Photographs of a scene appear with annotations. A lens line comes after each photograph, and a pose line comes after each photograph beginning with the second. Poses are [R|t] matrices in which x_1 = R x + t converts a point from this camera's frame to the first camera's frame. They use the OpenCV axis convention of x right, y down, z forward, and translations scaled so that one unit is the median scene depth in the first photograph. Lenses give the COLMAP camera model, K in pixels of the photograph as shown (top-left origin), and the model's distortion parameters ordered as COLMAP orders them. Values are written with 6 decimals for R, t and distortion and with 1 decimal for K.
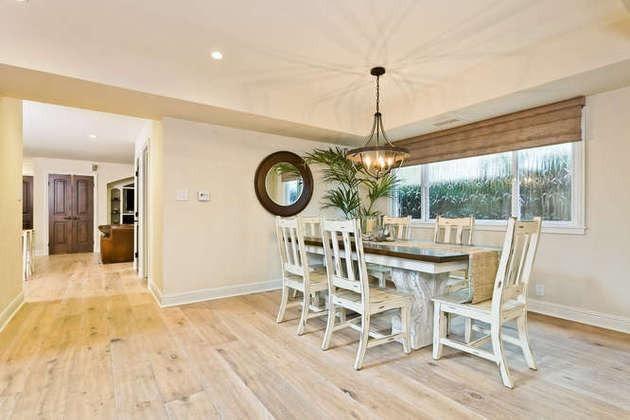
lens RADIAL K [[319.6, 0, 315.4], [0, 319.6, 210.9], [0, 0, 1]] dist [0.002867, 0.000871]
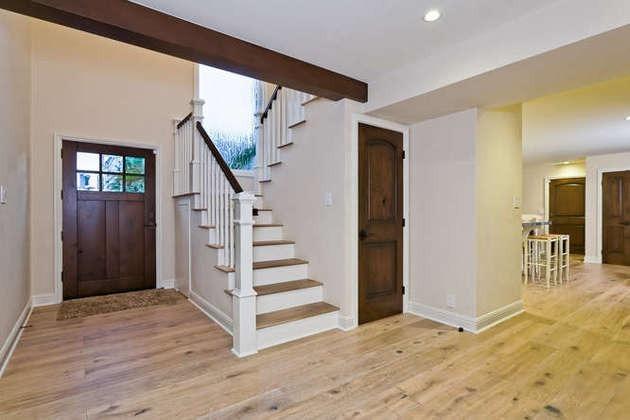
lens RADIAL K [[319.6, 0, 315.9], [0, 319.6, 210.0], [0, 0, 1]] dist [0.002867, 0.000871]
pose [[0.047174, 0.002284, -0.998884, 0.048779], [0.000121, 0.999997, 0.002292, -0.032140], [0.998887, -0.000229, 0.047173, 0.375410]]
